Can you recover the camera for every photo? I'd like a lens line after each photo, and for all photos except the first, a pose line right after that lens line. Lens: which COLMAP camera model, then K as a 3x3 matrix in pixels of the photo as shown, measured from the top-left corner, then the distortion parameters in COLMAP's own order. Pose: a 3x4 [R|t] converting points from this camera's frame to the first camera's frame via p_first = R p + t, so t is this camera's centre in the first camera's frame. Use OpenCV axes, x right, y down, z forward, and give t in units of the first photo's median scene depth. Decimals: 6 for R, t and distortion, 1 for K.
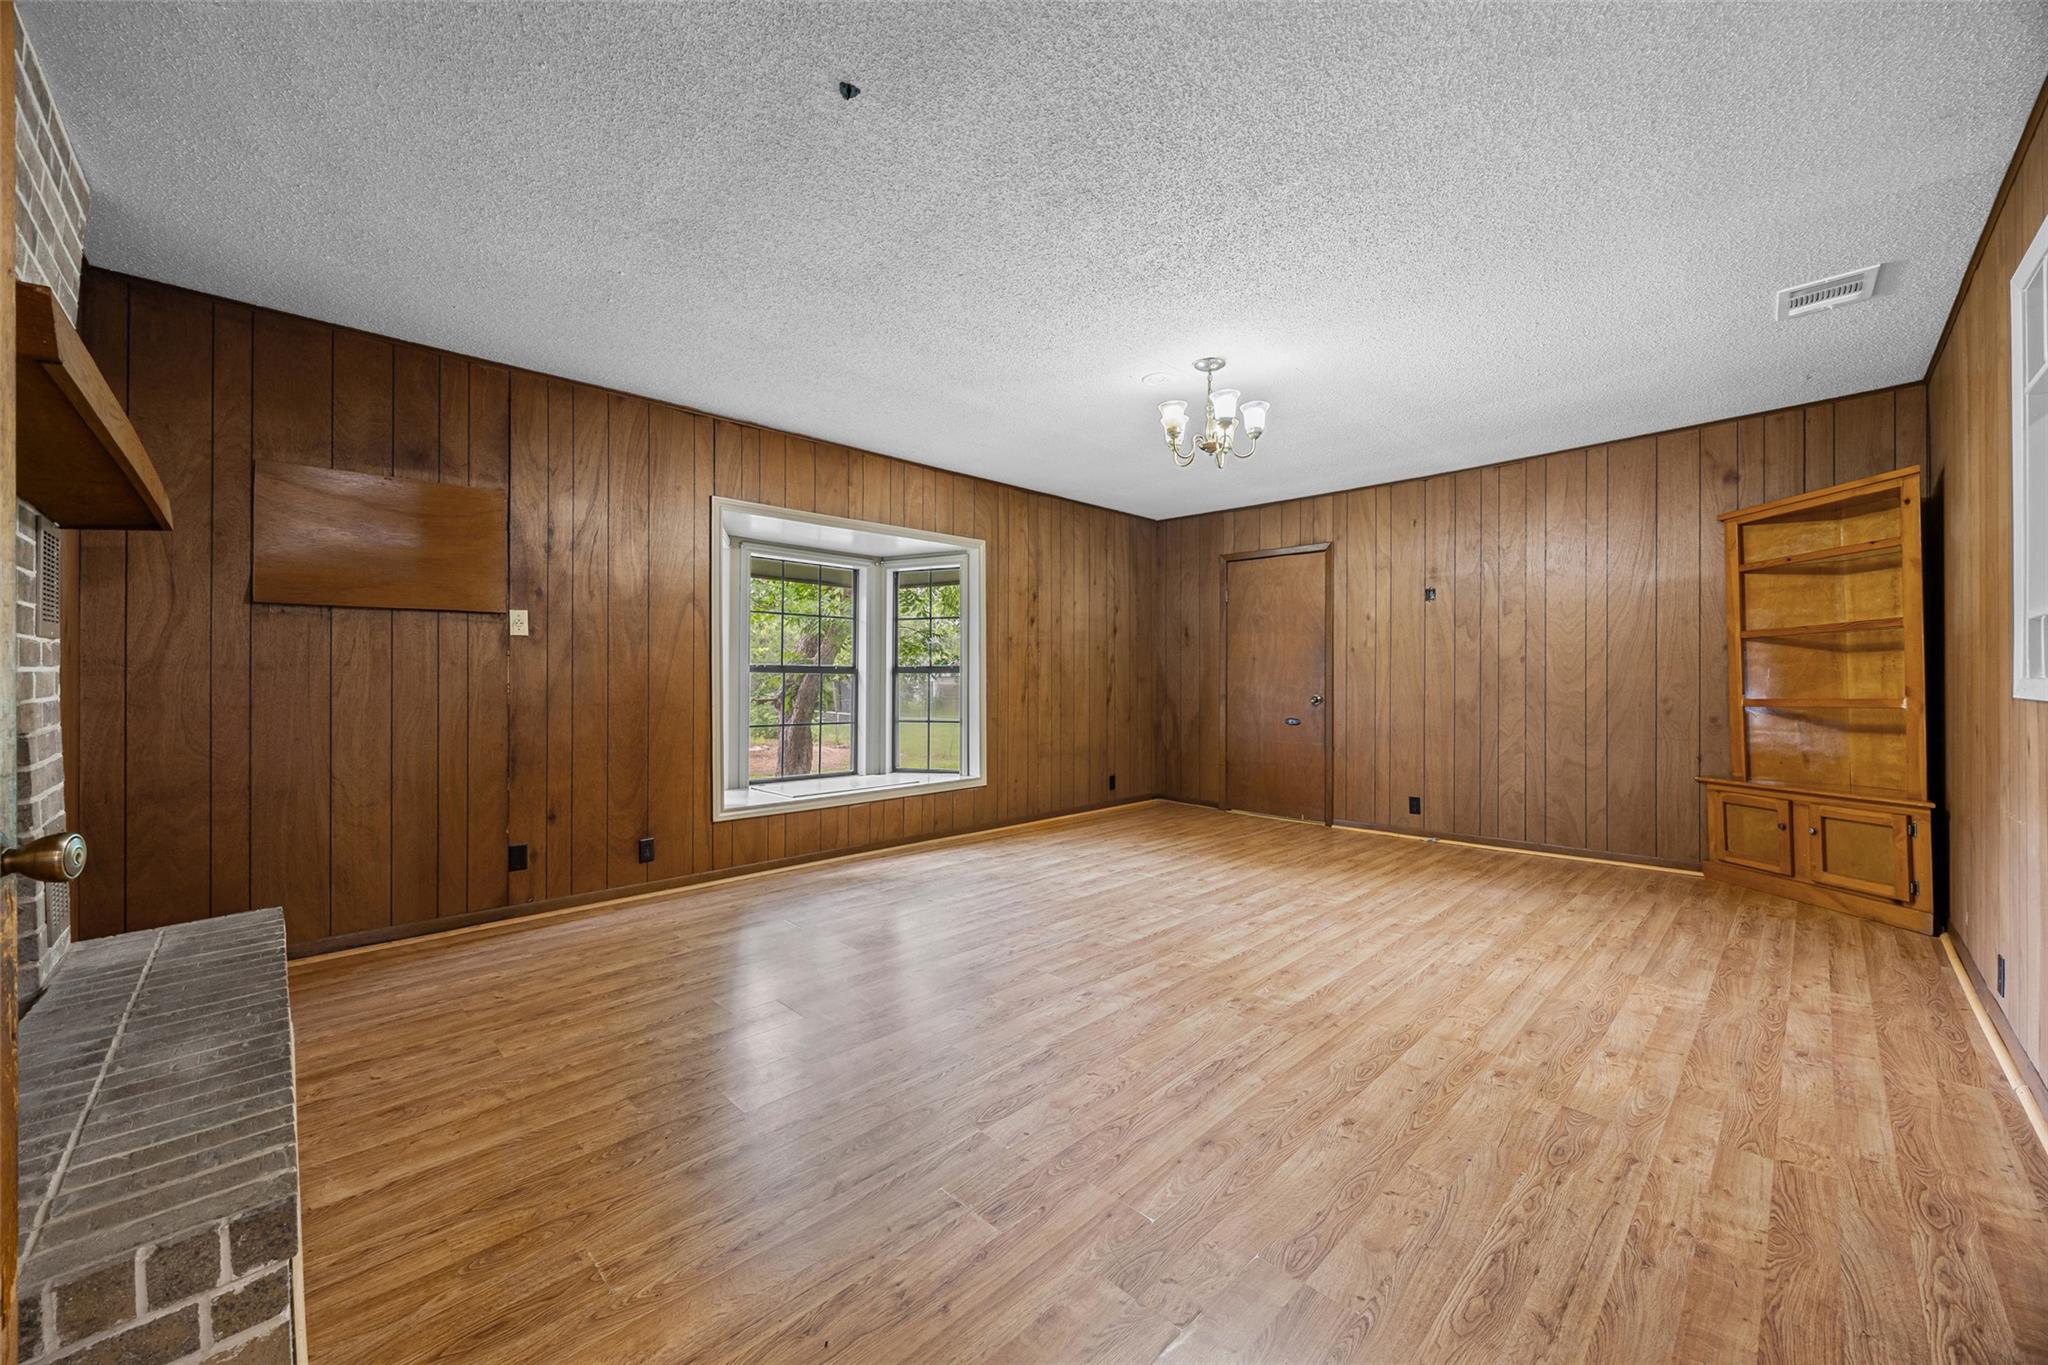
lens RADIAL K [[779.5, 0, 1022.6], [0, 779.5, 673.9], [0, 0, 1]] dist [-0.002366, -0.000263]
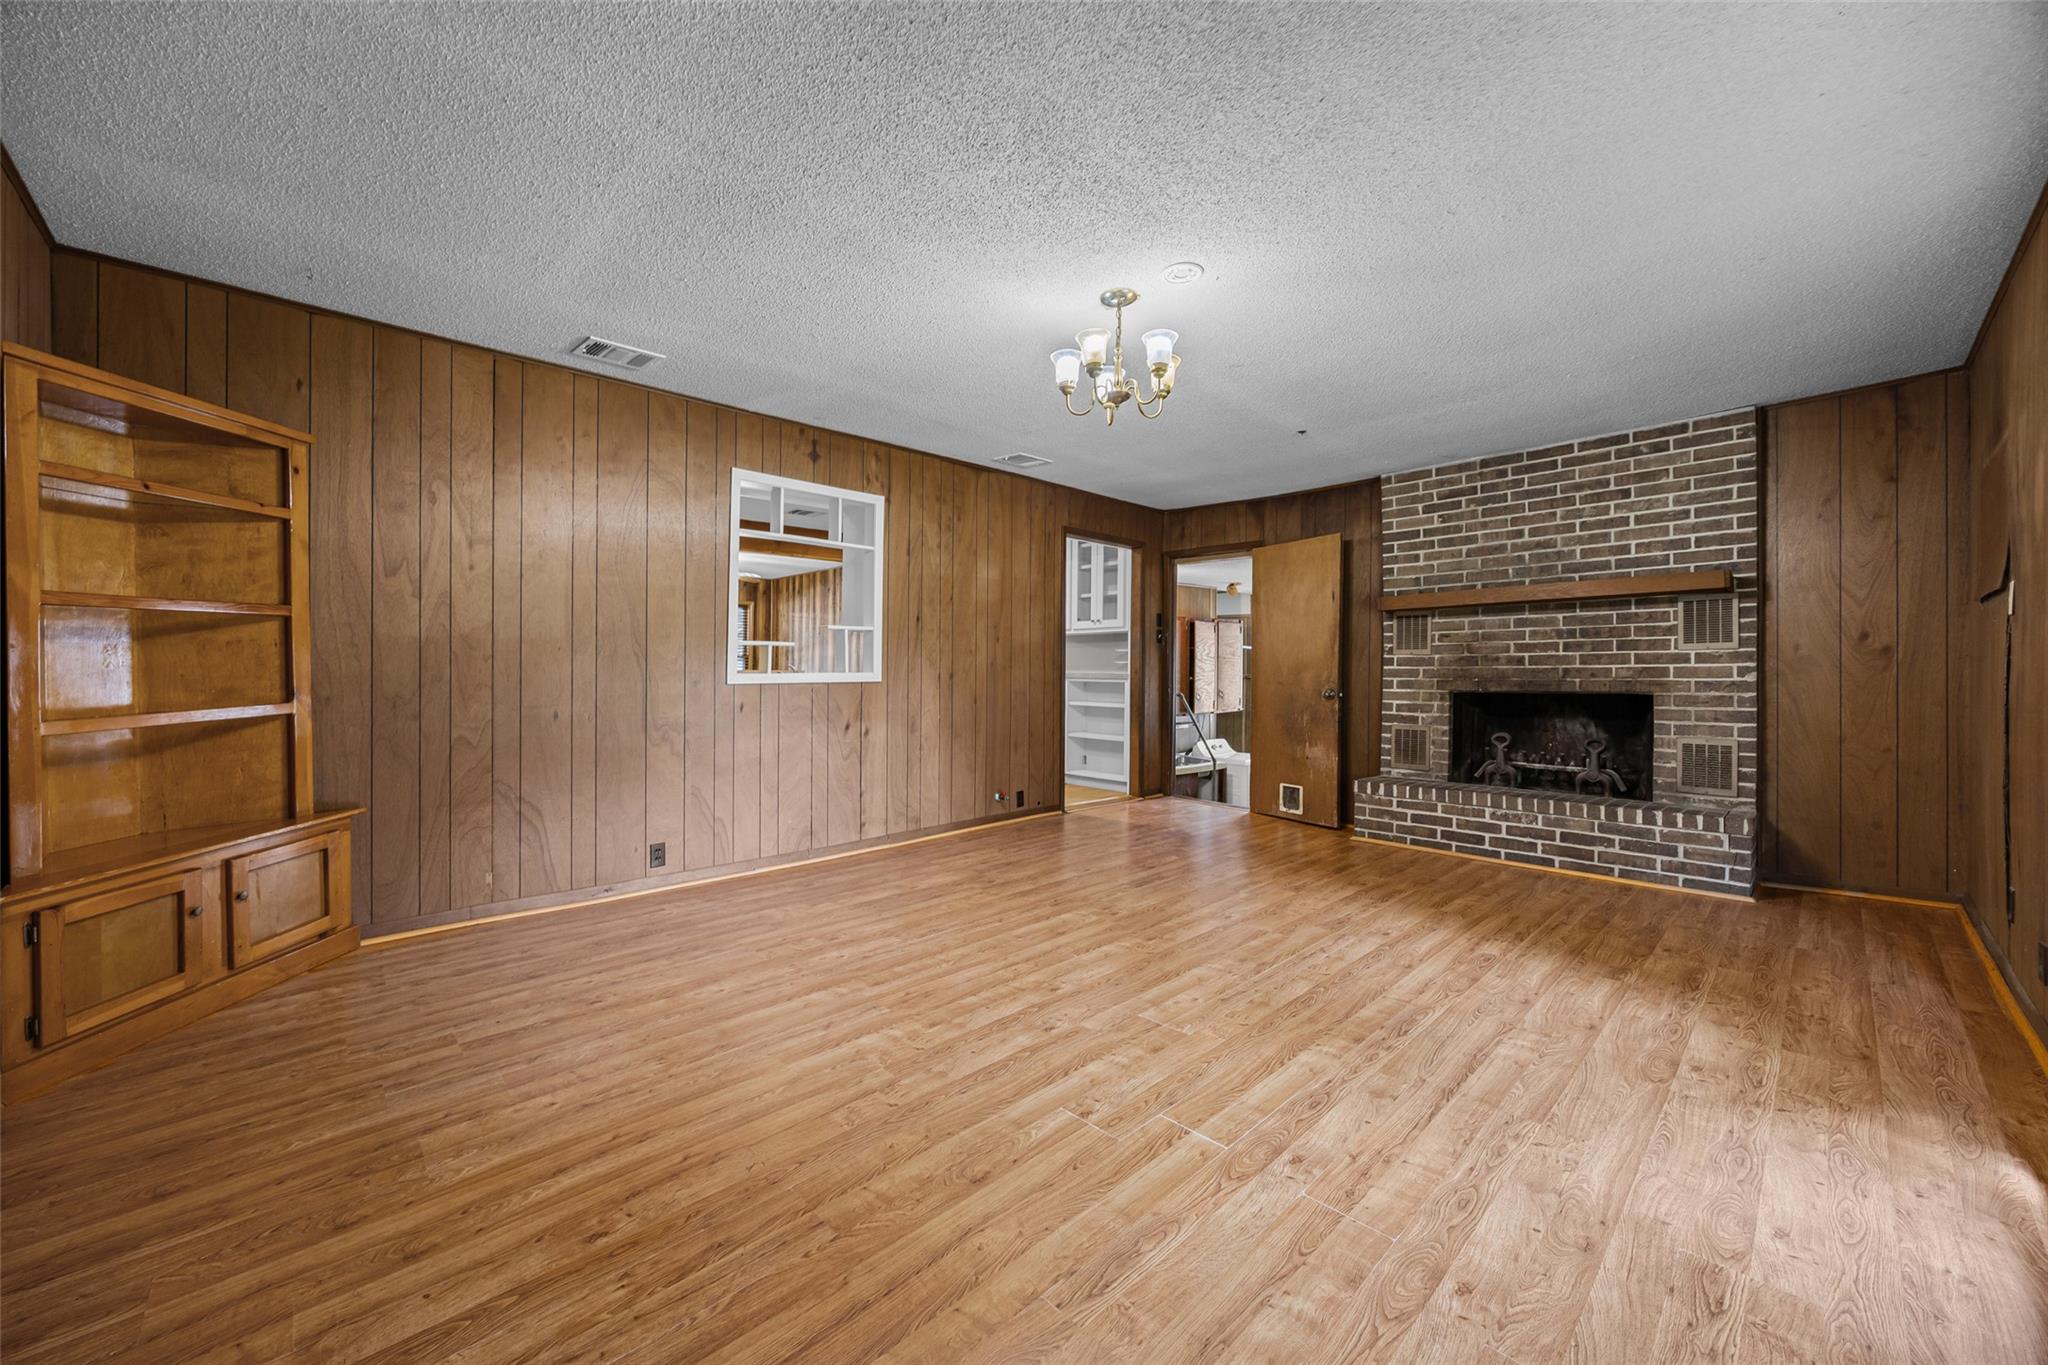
lens RADIAL K [[779.5, 0, 1022.6], [0, 779.5, 673.9], [0, 0, 1]] dist [-0.002366, -0.000263]
pose [[-0.999940, 0.004152, 0.010127, 0.347935], [0.004177, 0.999988, 0.002434, 0.002884], [-0.010117, 0.002476, -0.999946, 1.953557]]
